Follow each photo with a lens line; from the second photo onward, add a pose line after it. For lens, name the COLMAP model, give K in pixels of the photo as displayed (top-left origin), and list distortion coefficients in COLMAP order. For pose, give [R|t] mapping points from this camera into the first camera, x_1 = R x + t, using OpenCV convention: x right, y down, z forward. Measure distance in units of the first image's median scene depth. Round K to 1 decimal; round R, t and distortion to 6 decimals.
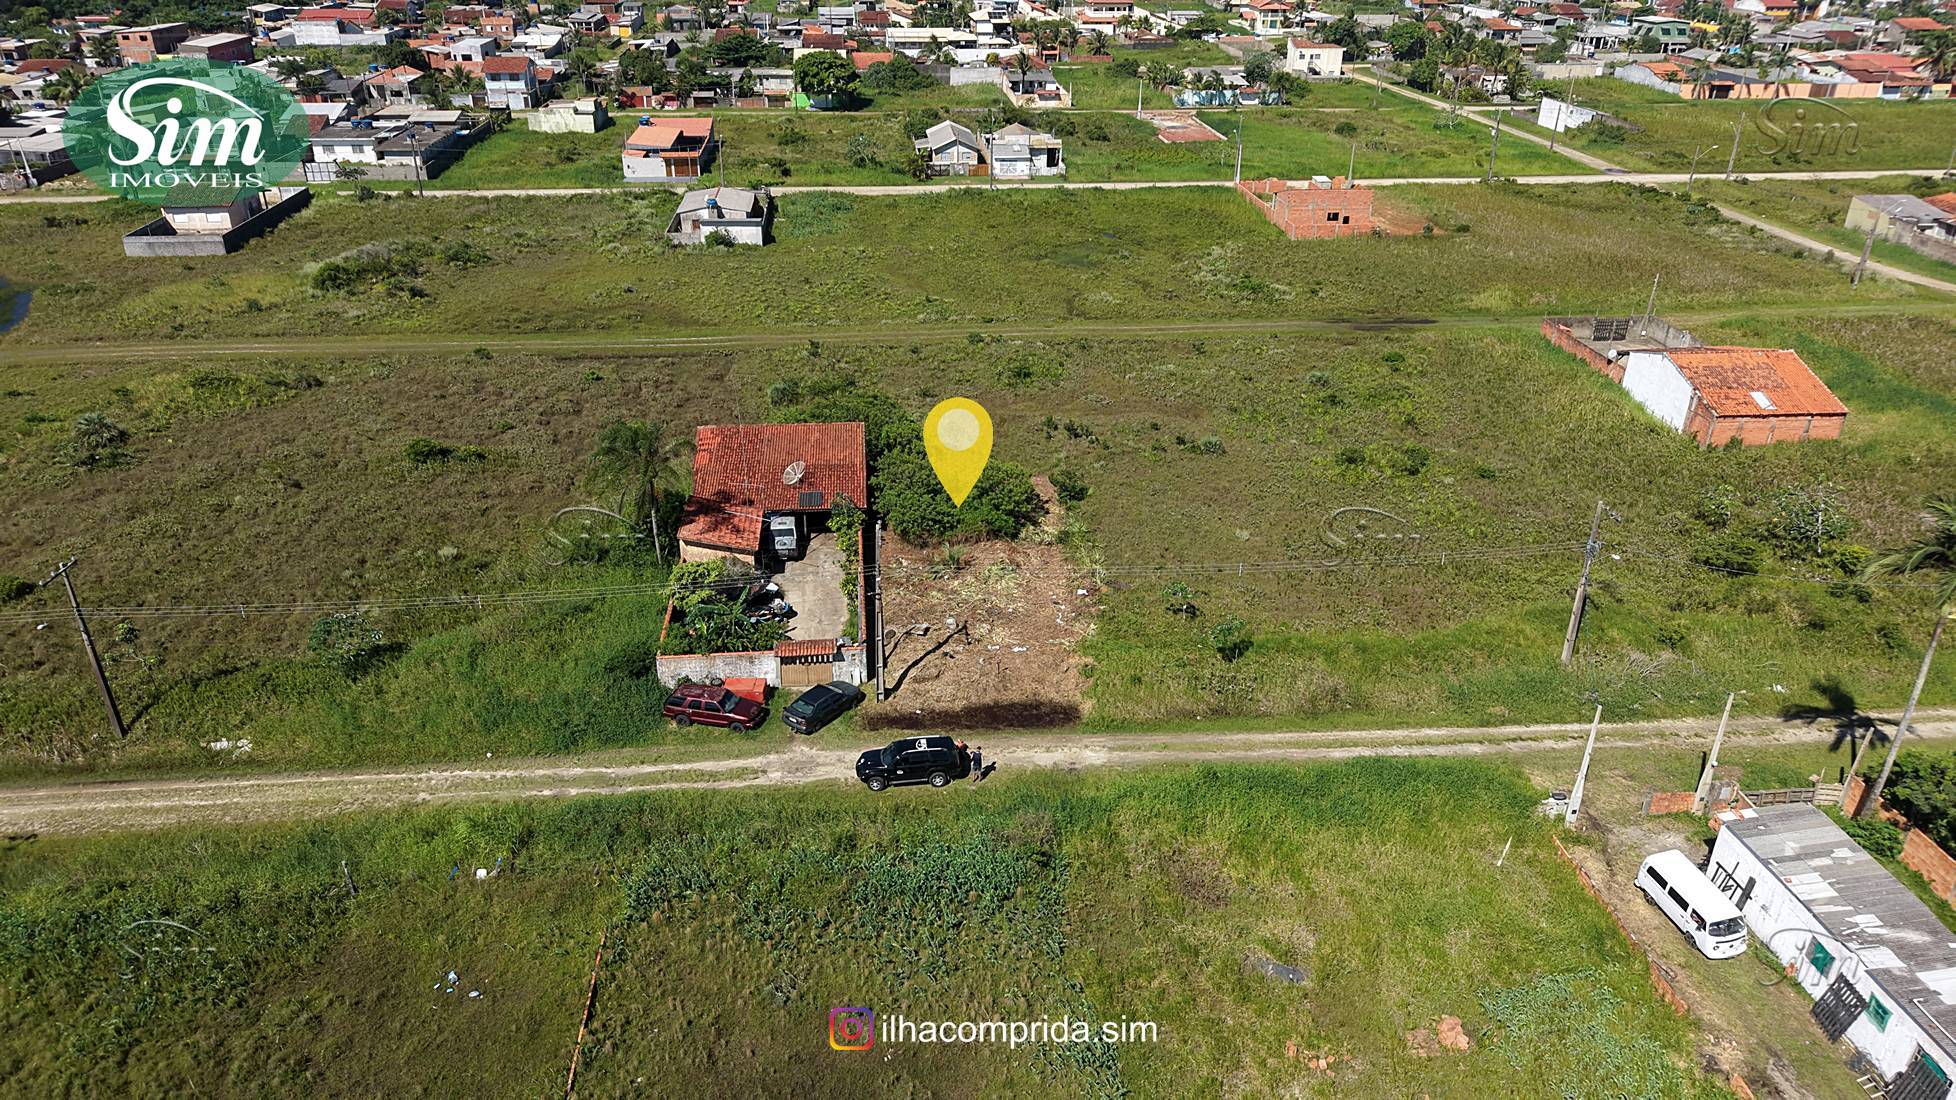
lens RADIAL K [[1318.7, 0, 957.5], [0, 1318.7, 550.6], [0, 0, 1]] dist [0.003076, -0.005211]
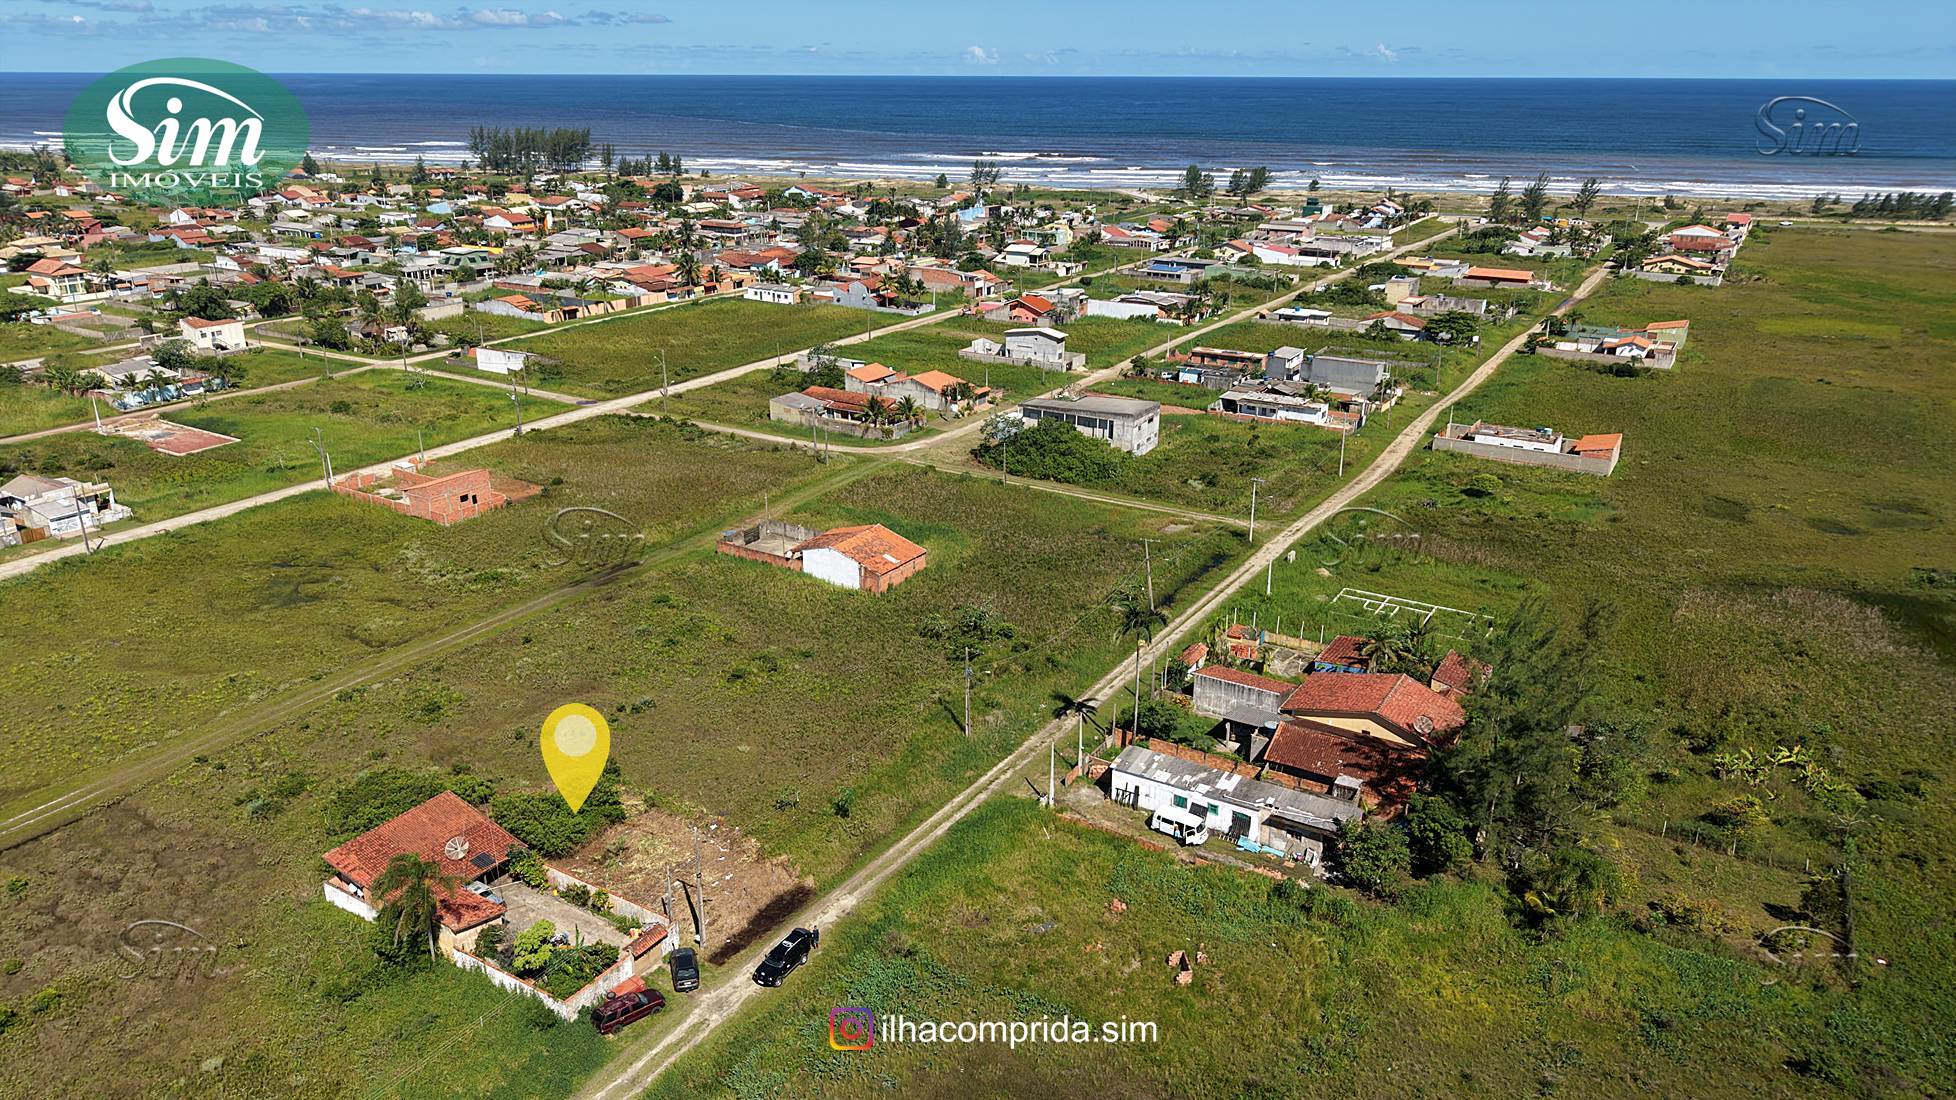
lens RADIAL K [[1282.0, 0, 986.3], [0, 1282.0, 546.6], [0, 0, 1]] dist [0.071169, -0.107734]
pose [[0.593801, -0.276095, 0.755759, -0.455541], [0.361649, 0.930641, 0.055834, -0.143677], [-0.718756, 0.240165, 0.652465, -0.134997]]
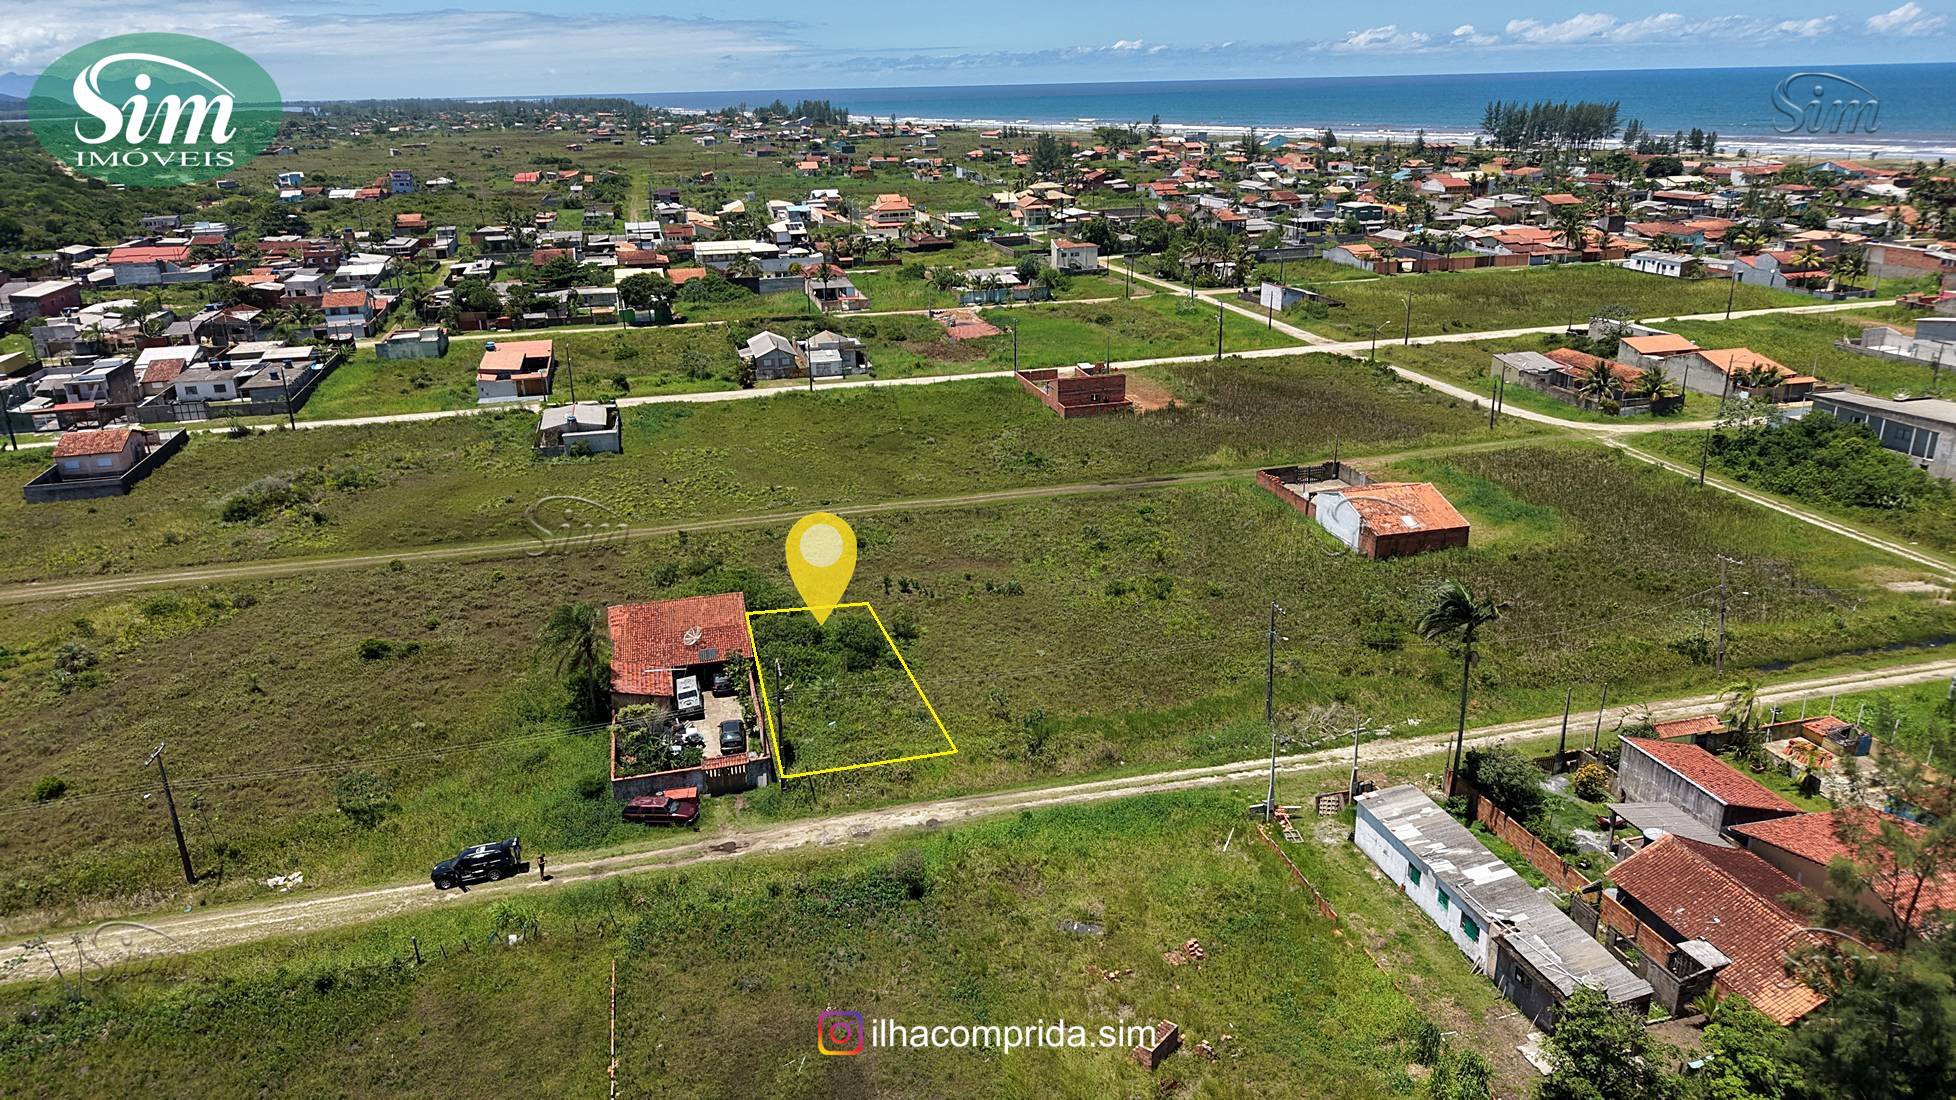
lens RADIAL K [[1317.4, 0, 978.0], [0, 1317.4, 550.0], [0, 0, 1]] dist [-0.001343, -0.001923]
pose [[0.984864, -0.079756, 0.153892, -0.028077], [0.098343, 0.988226, -0.117207, 0.023624], [-0.142732, 0.130567, 0.981111, -0.207859]]
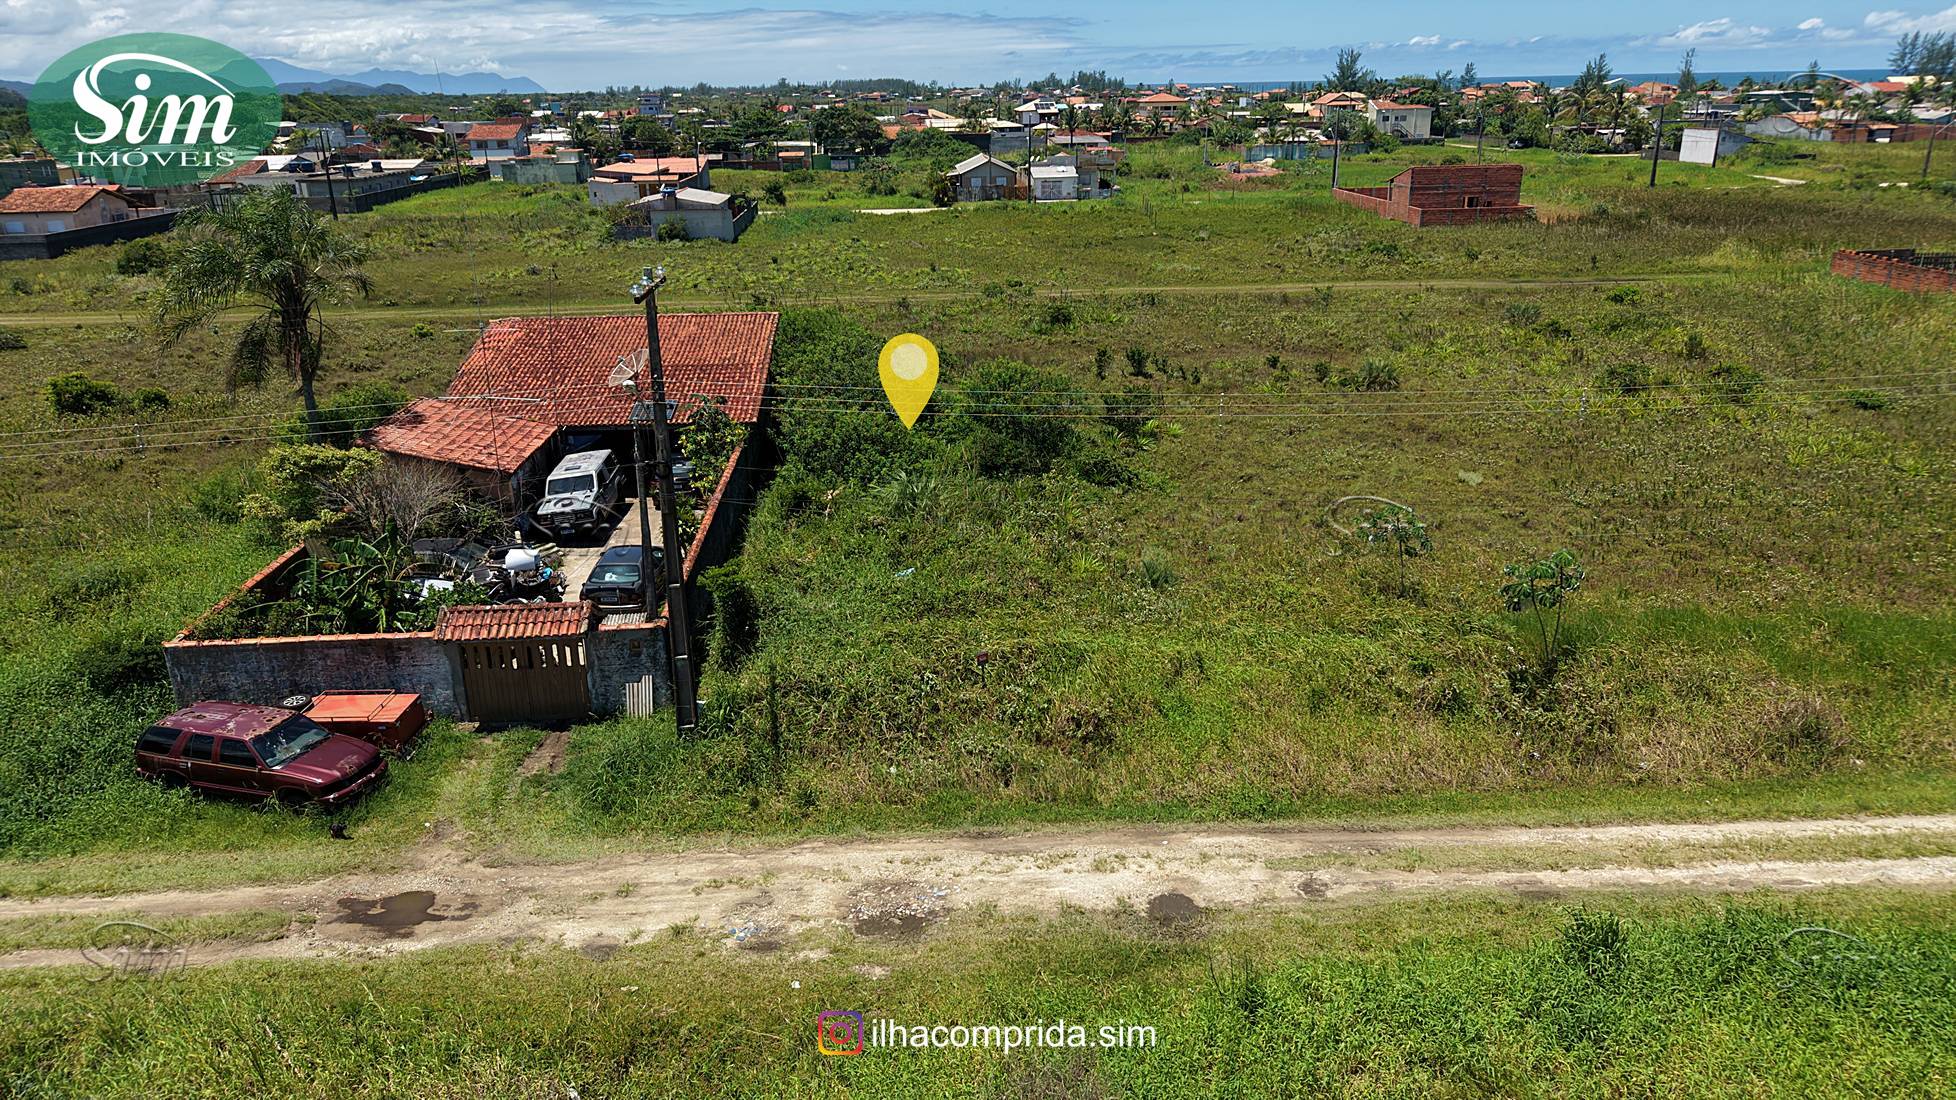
lens RADIAL K [[1294.4, 0, 978.0], [0, 1294.4, 550.0], [0, 0, 1]] dist [0.038398, -0.066137]
pose [[0.999518, -0.005175, -0.030623, 0.023757], [0.001109, 0.991338, -0.131331, 0.057376], [0.031037, 0.131233, 0.990866, 0.322099]]
